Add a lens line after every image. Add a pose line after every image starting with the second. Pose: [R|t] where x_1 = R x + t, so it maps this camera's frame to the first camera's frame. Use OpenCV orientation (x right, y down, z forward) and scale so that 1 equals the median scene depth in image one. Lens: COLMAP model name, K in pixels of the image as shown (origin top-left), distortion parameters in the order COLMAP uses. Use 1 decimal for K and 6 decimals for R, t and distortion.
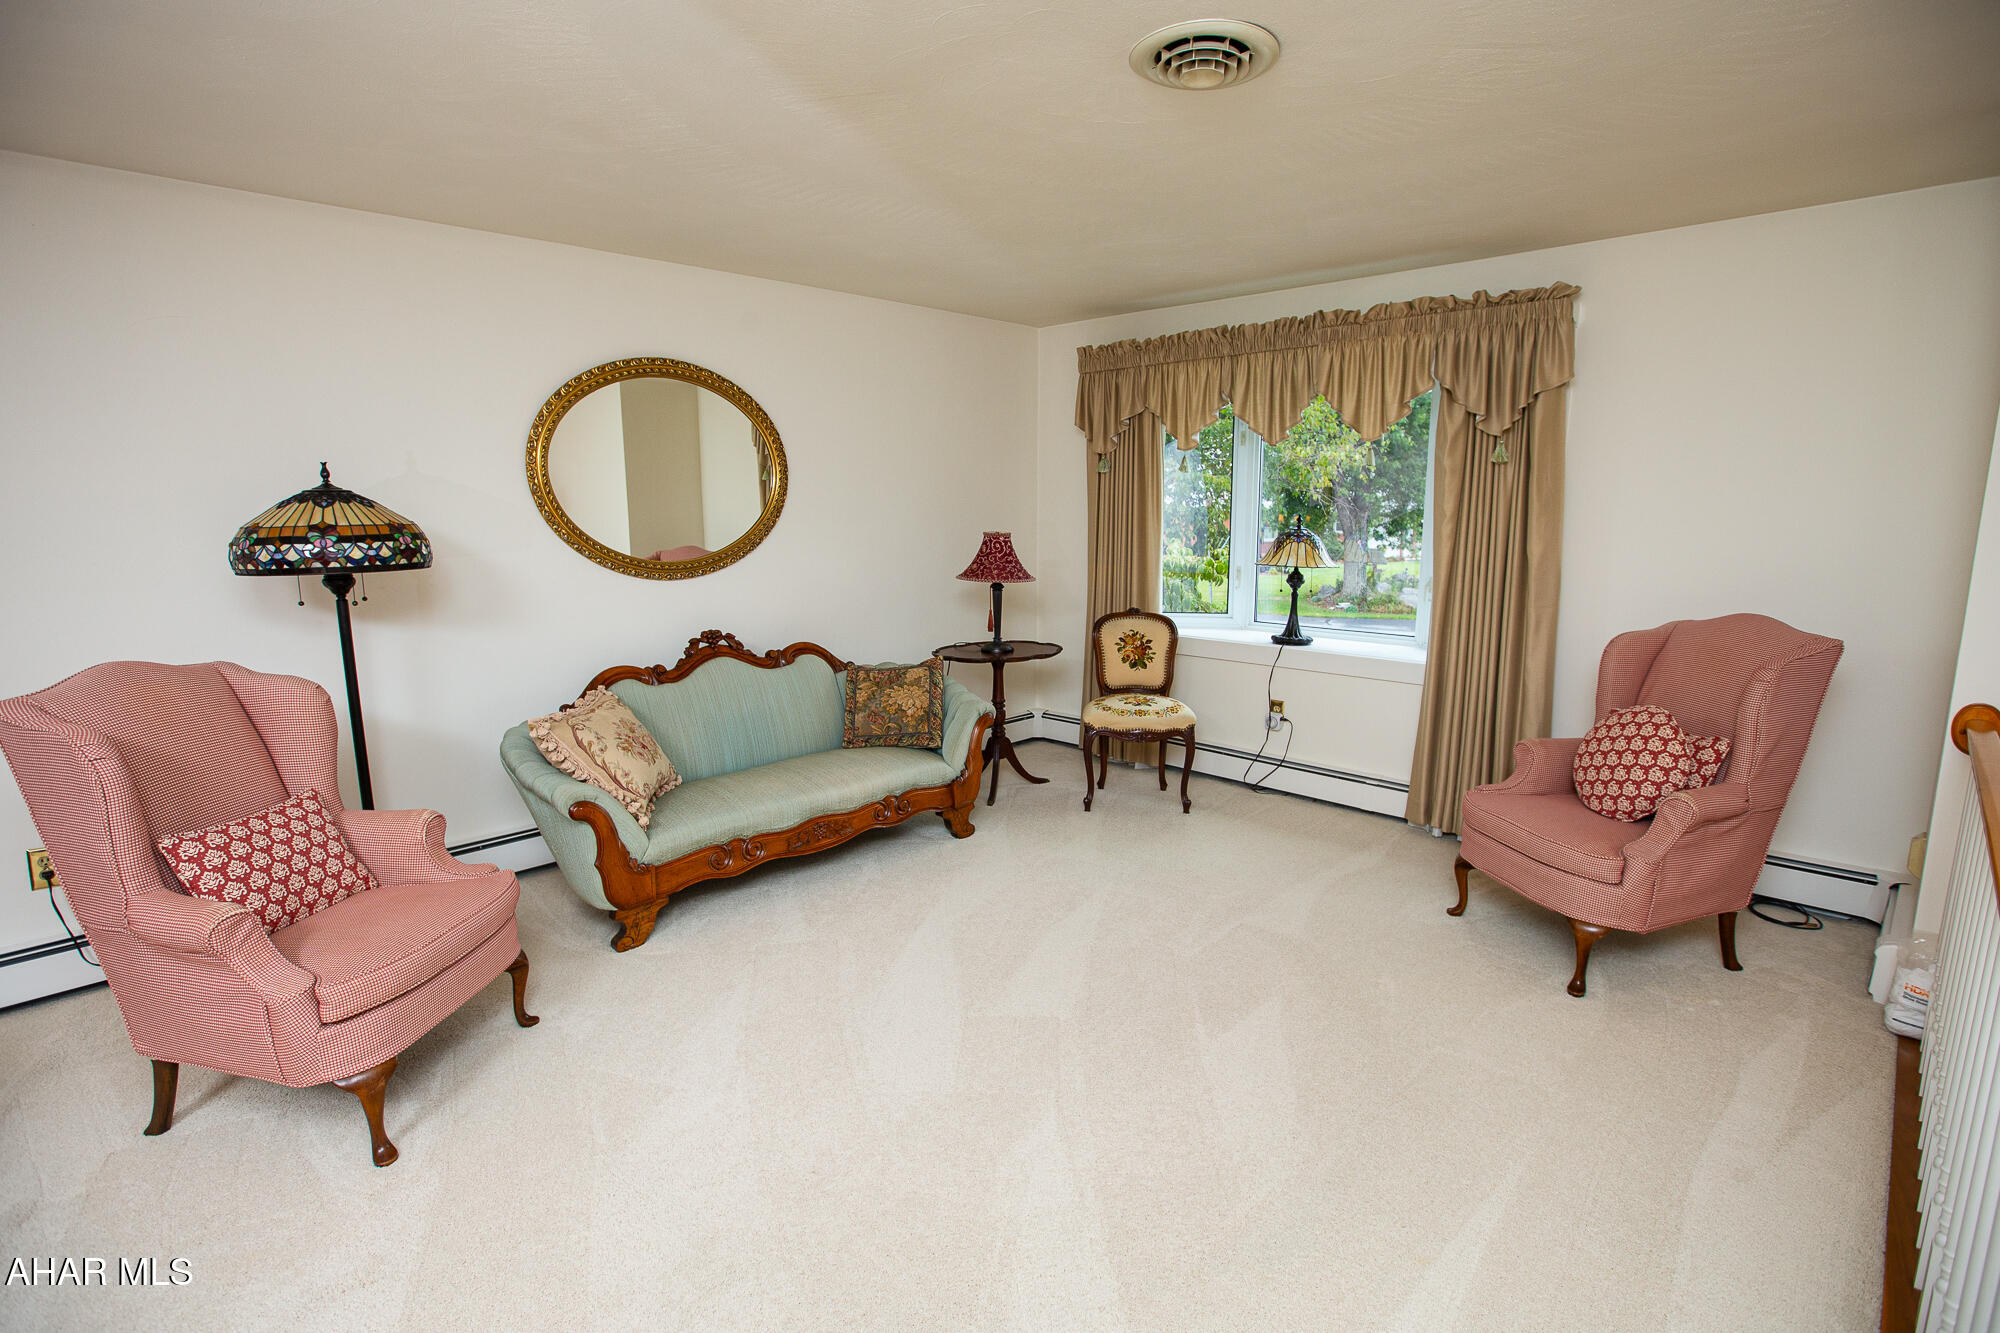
lens RADIAL K [[913.6, 0, 998.9], [0, 913.6, 656.1], [0, 0, 1]] dist [-0.056467, 0.025274]
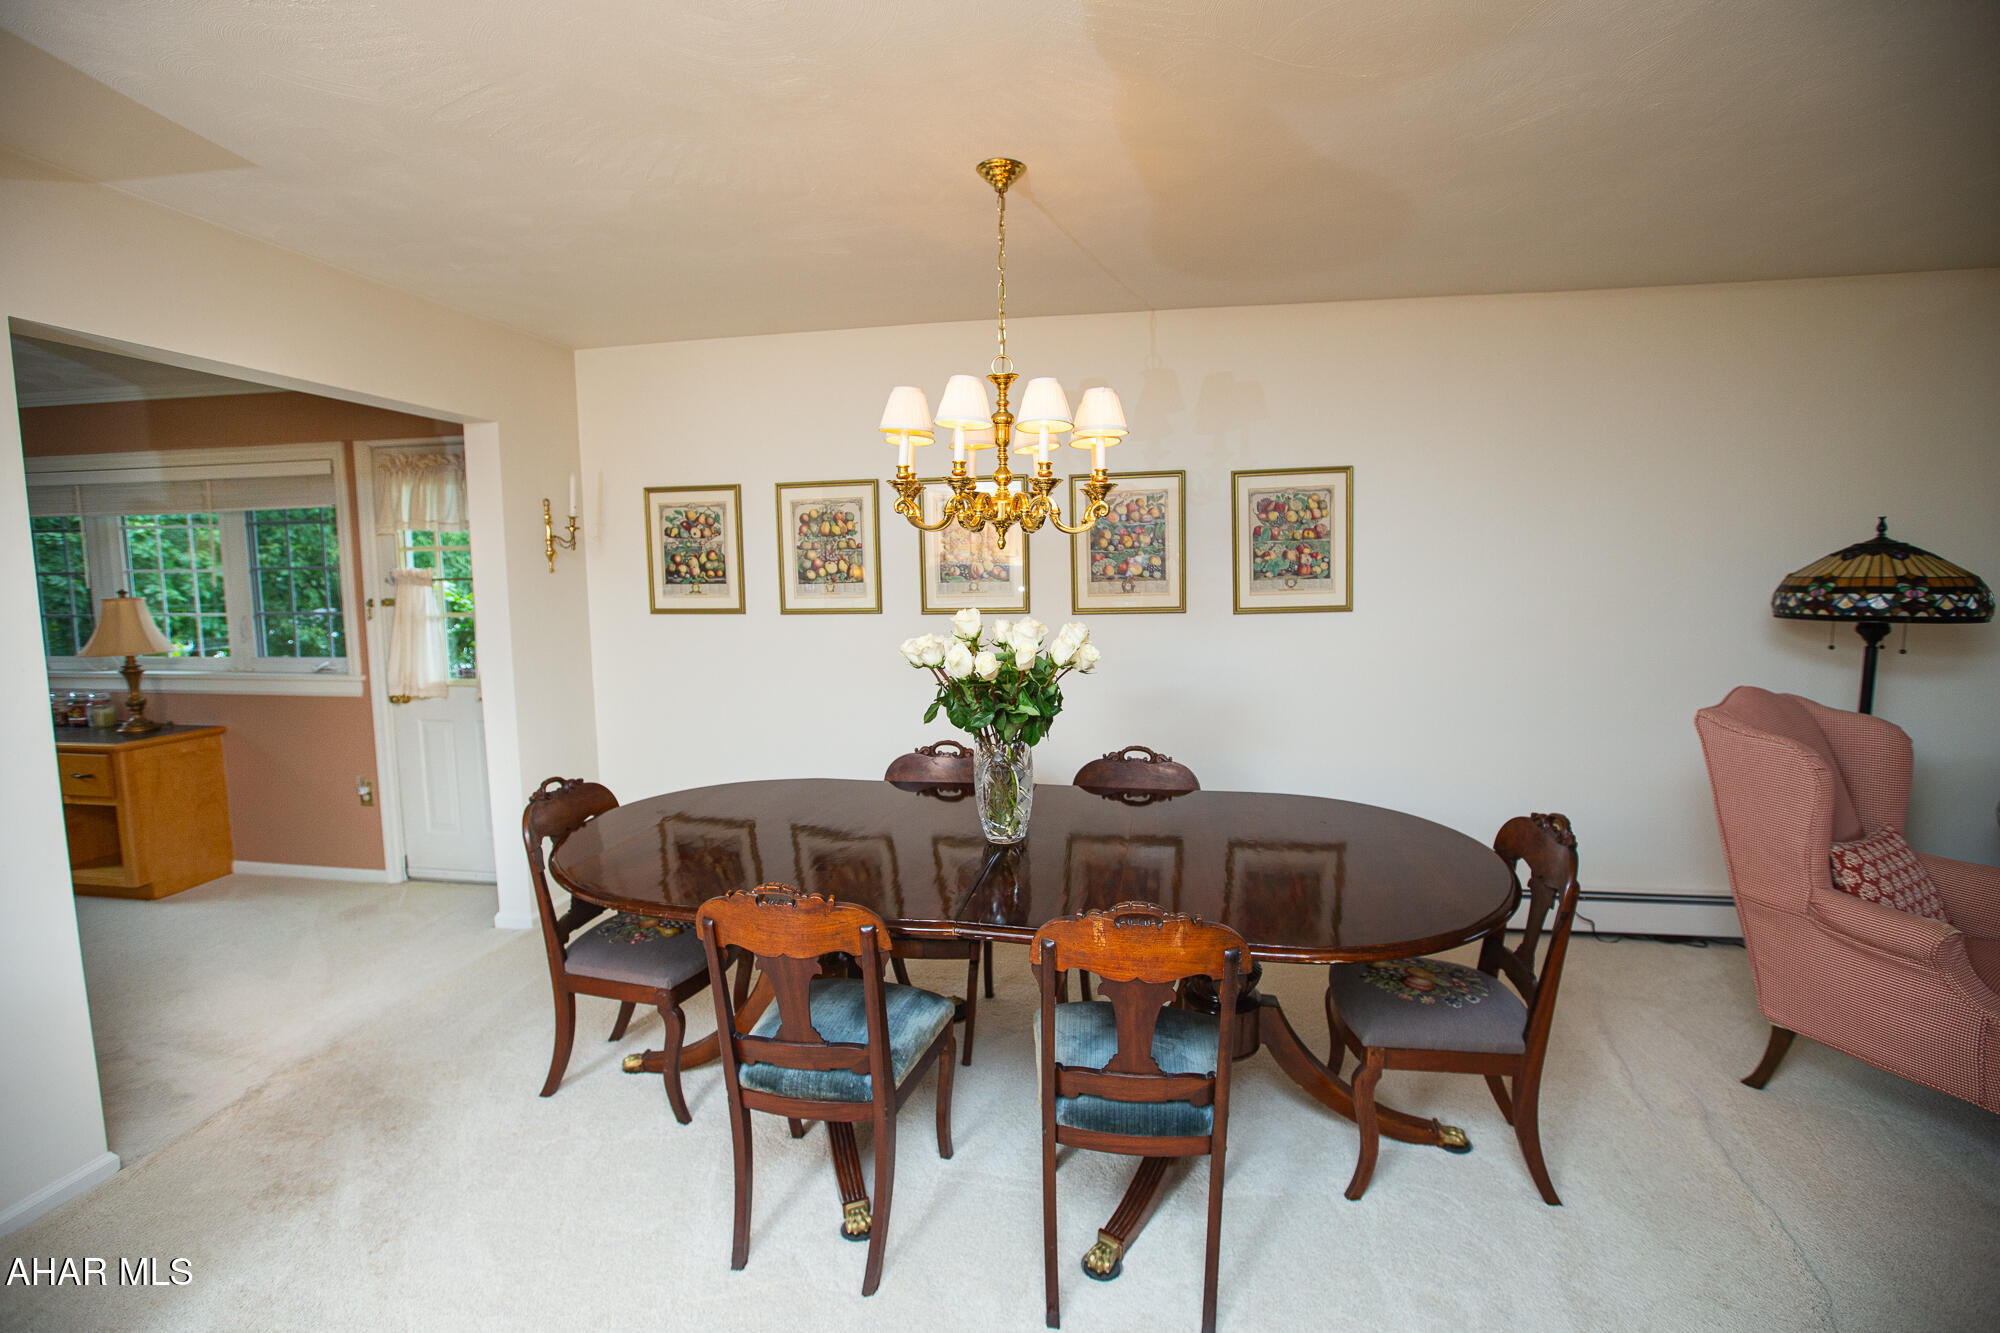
lens RADIAL K [[913.6, 0, 998.9], [0, 913.6, 656.1], [0, 0, 1]] dist [-0.056467, 0.025274]
pose [[0.576000, 0.083354, -0.813189, -0.379620], [-0.129434, 0.991538, 0.009954, 0.053690], [0.807137, 0.099521, 0.581915, -0.332423]]
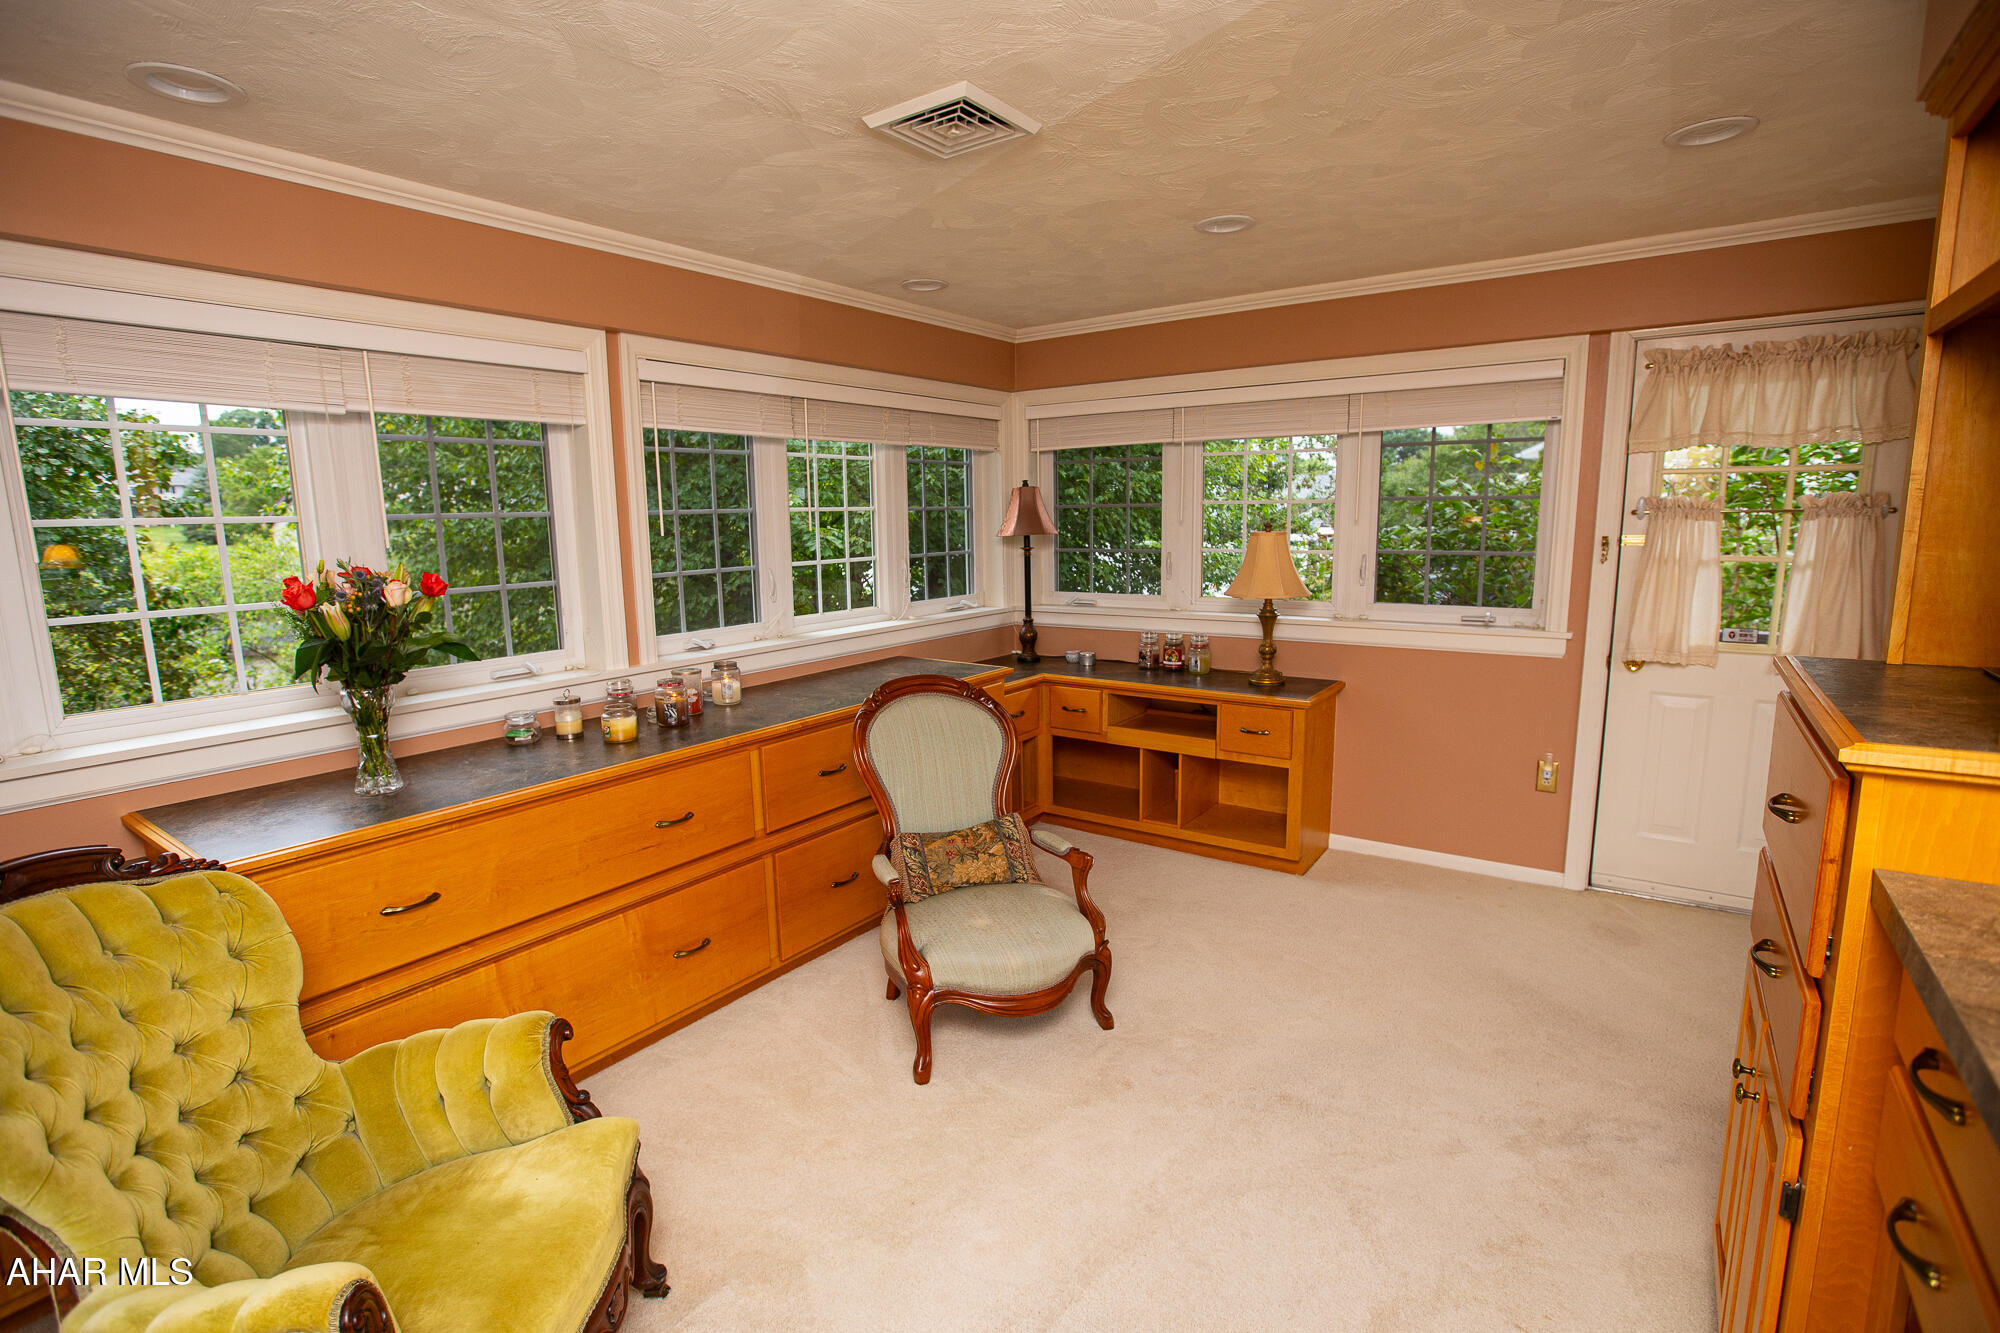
lens RADIAL K [[913.6, 0, 998.9], [0, 913.6, 656.1], [0, 0, 1]] dist [-0.056467, 0.025274]
pose [[0.176827, 0.150601, -0.972652, -1.004652], [-0.145003, 0.981427, 0.125599, 0.193597], [0.973502, 0.118828, 0.195381, -1.095804]]
